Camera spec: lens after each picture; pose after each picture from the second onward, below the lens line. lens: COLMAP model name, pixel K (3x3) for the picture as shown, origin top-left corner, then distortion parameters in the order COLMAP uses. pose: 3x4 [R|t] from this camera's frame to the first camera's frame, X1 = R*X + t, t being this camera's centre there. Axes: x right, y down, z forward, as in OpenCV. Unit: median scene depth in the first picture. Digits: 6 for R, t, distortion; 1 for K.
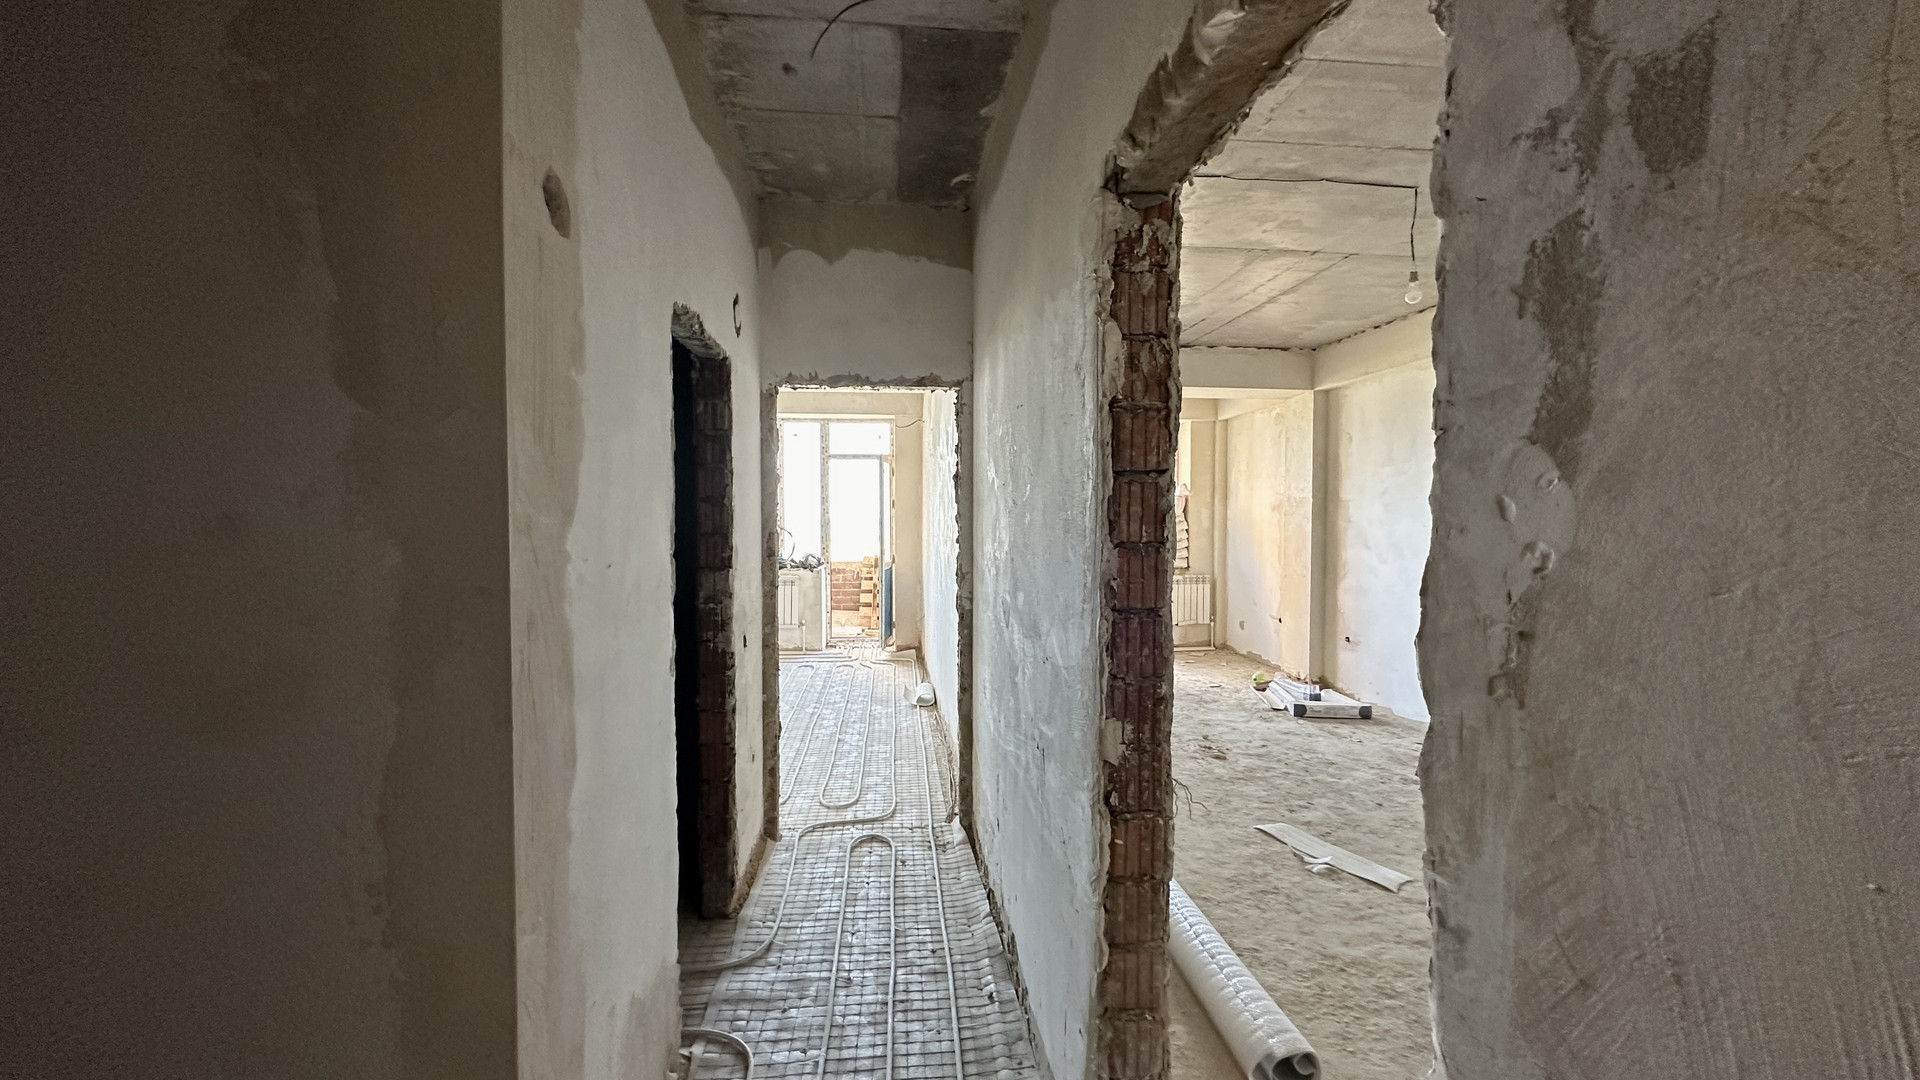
lens RADIAL K [[766.8, 0, 960.0], [0, 766.8, 540.0], [0, 0, 1]] dist [-0.001783, 0.000240]
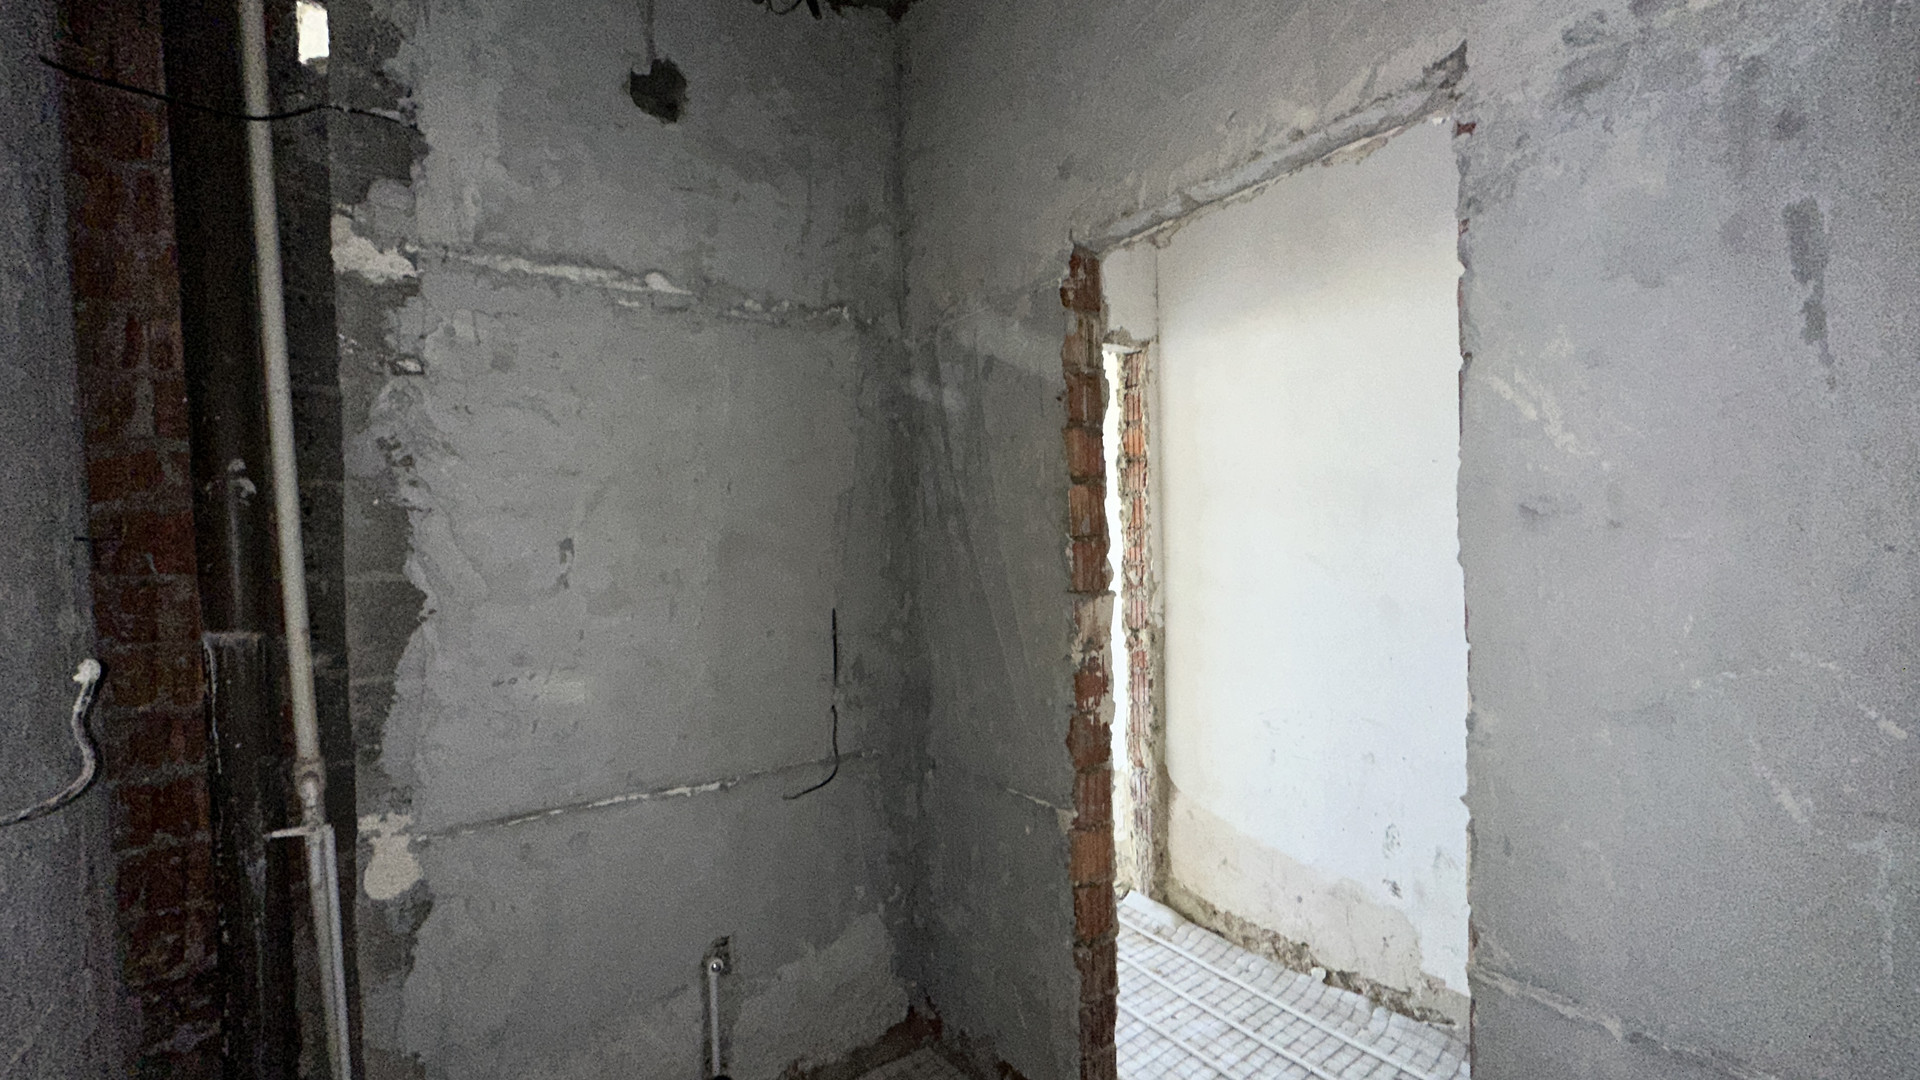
lens RADIAL K [[785.5, 0, 960.0], [0, 785.5, 540.0], [0, 0, 1]] dist [-0.001220, 0.000100]
pose [[0.848637, -0.034126, 0.527874, -0.557660], [0.045543, 0.998925, -0.008639, -0.003050], [-0.527012, 0.031373, 0.849279, 0.393606]]
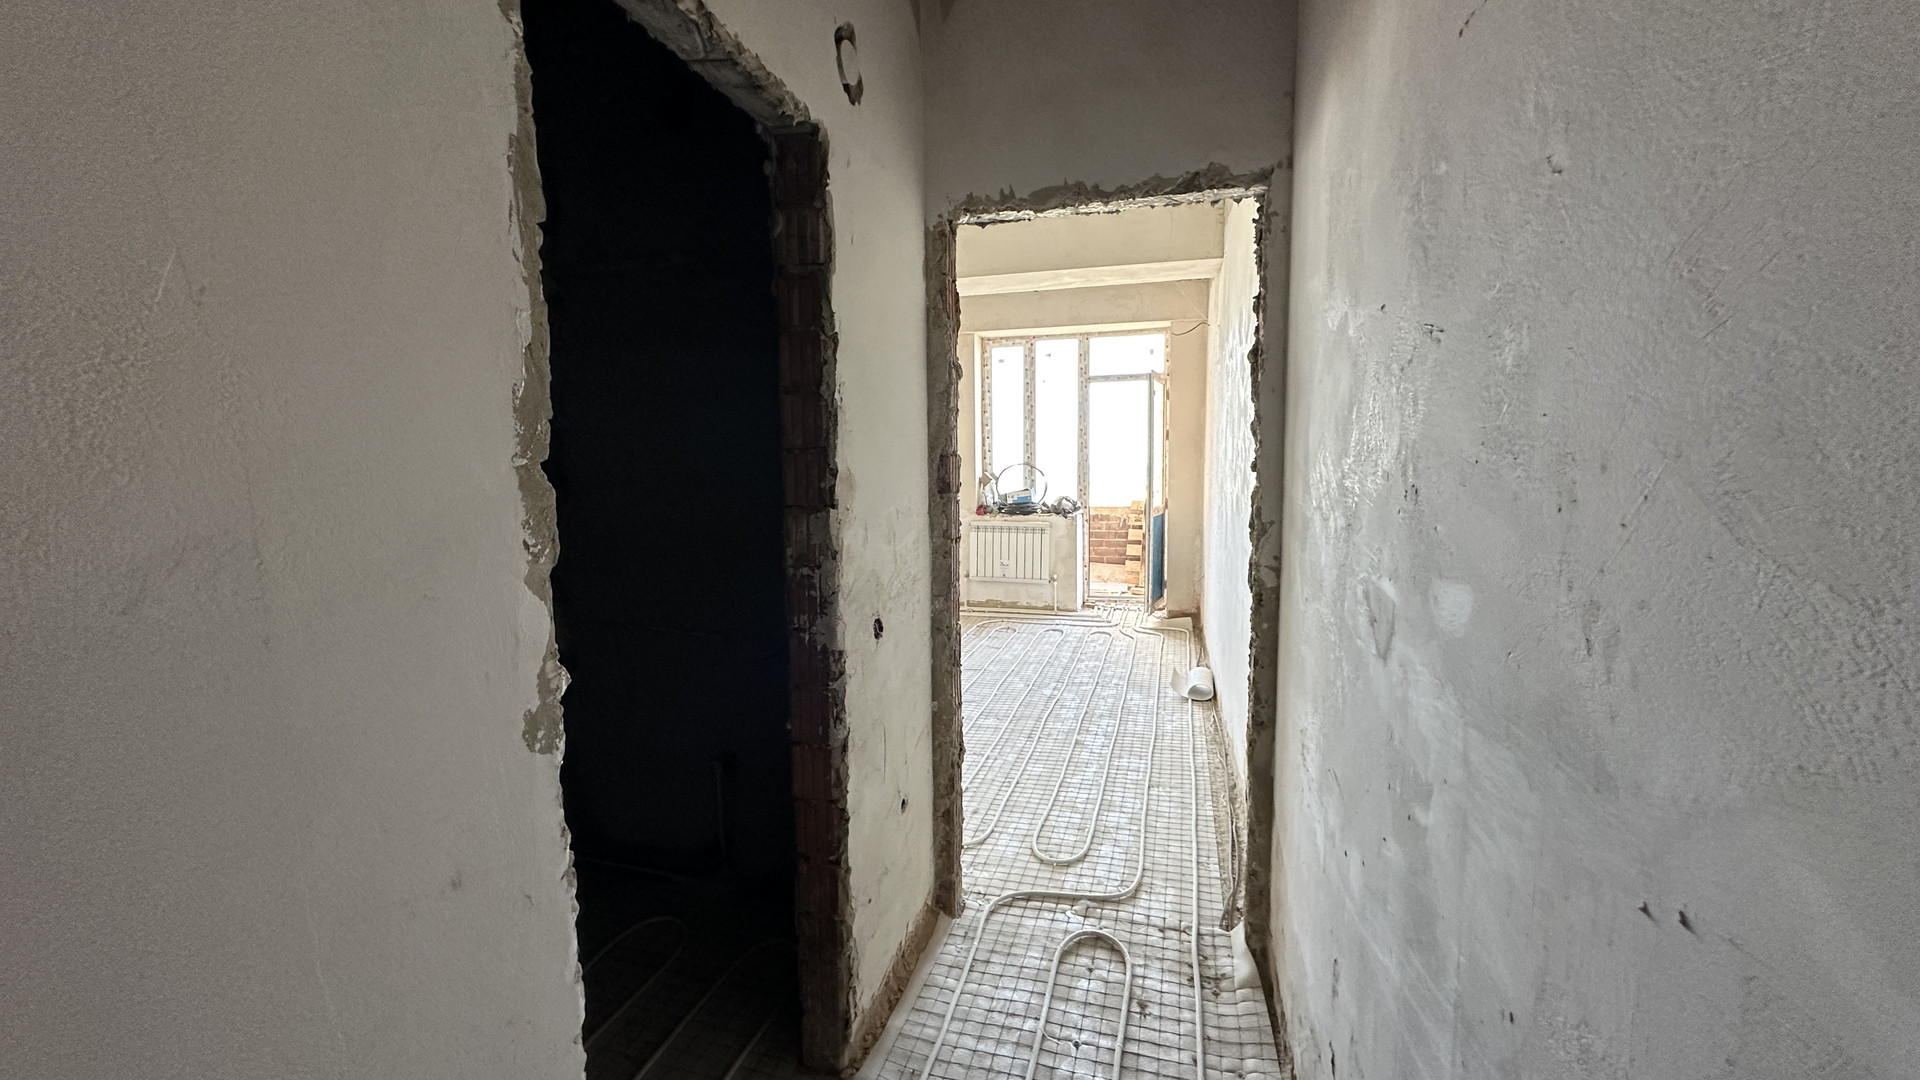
lens RADIAL K [[766.8, 0, 960.0], [0, 766.8, 540.0], [0, 0, 1]] dist [-0.001783, 0.000240]
pose [[0.934062, 0.024575, -0.356264, -0.002960], [0.000223, 0.997589, 0.069400, 0.015666], [0.357111, -0.064903, 0.931804, 0.373201]]
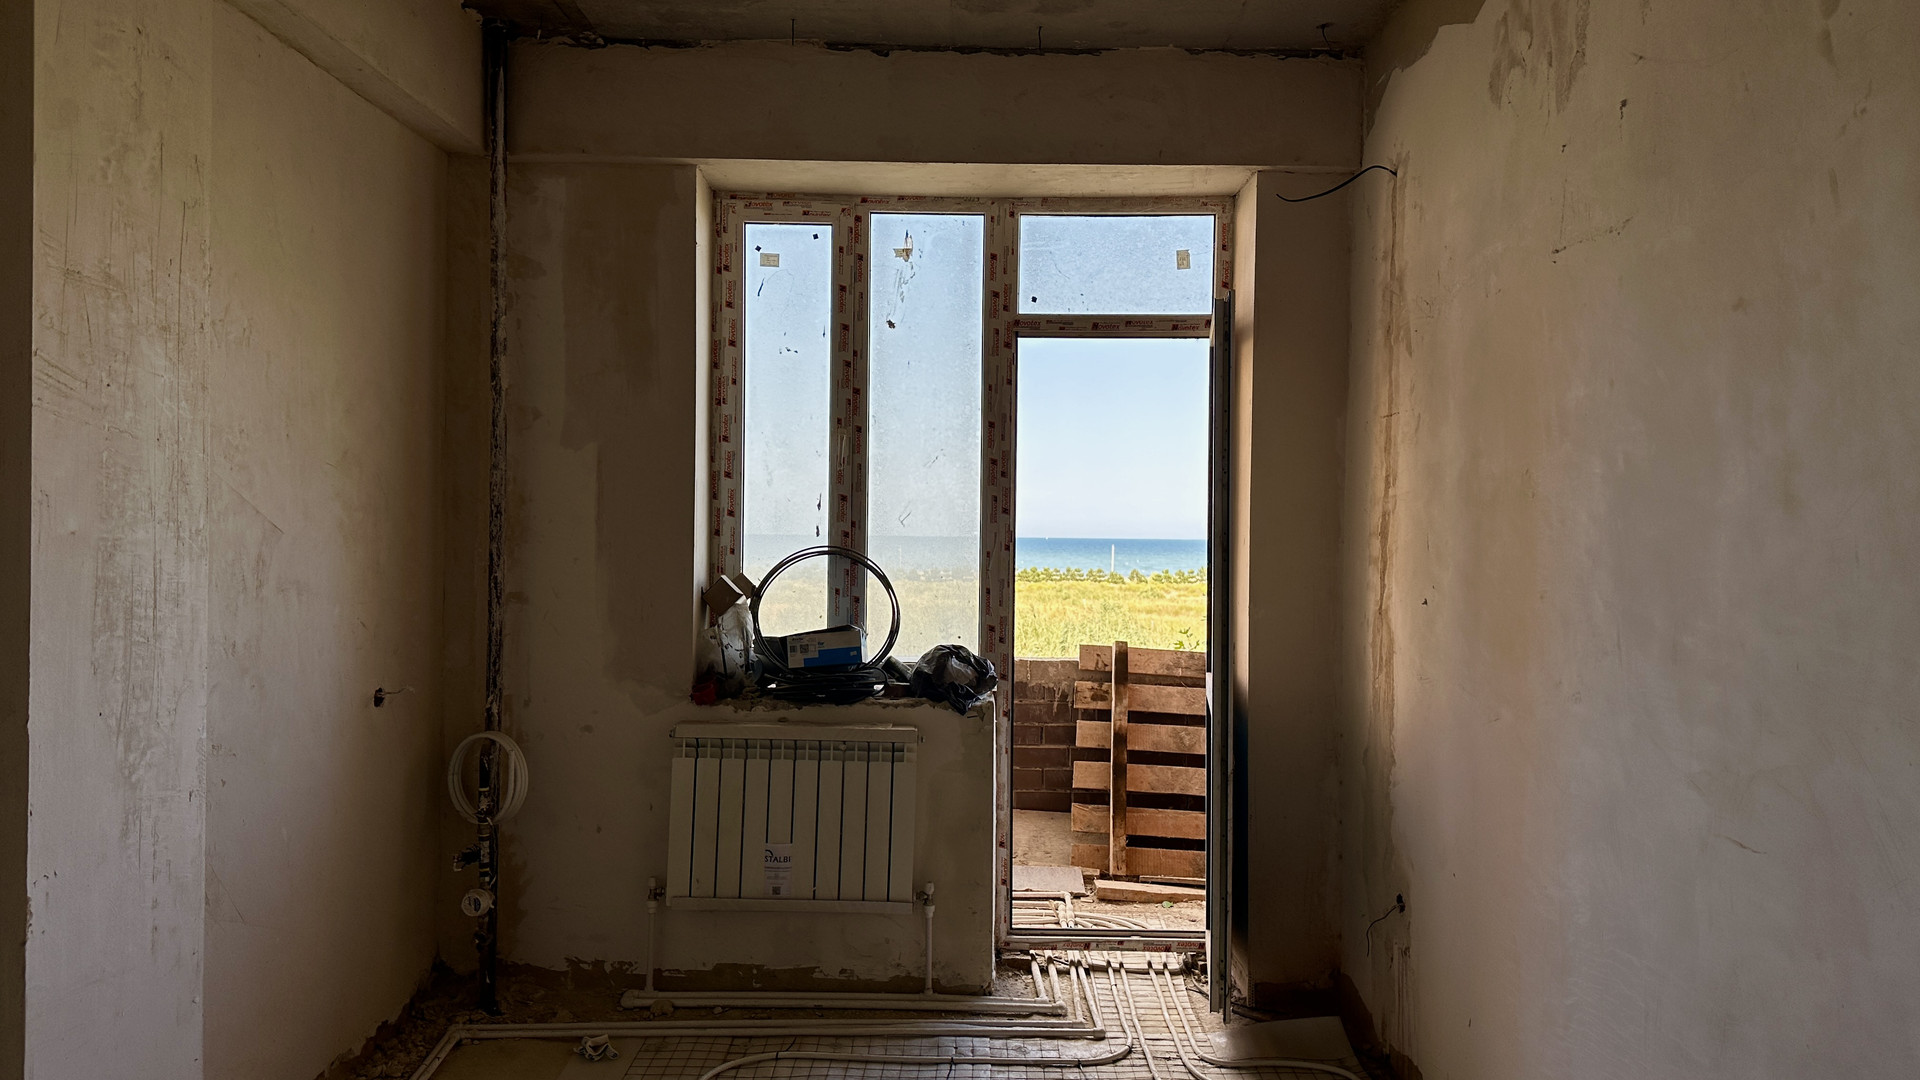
lens RADIAL K [[1335.5, 0, 962.6], [0, 1335.5, 531.9], [0, 0, 1]] dist [0.145882, -0.206662]
pose [[0.995202, 0.012377, -0.097052, -0.309355], [-0.015372, 0.999426, -0.030173, -0.024611], [0.096623, 0.031520, 0.994822, 1.060937]]
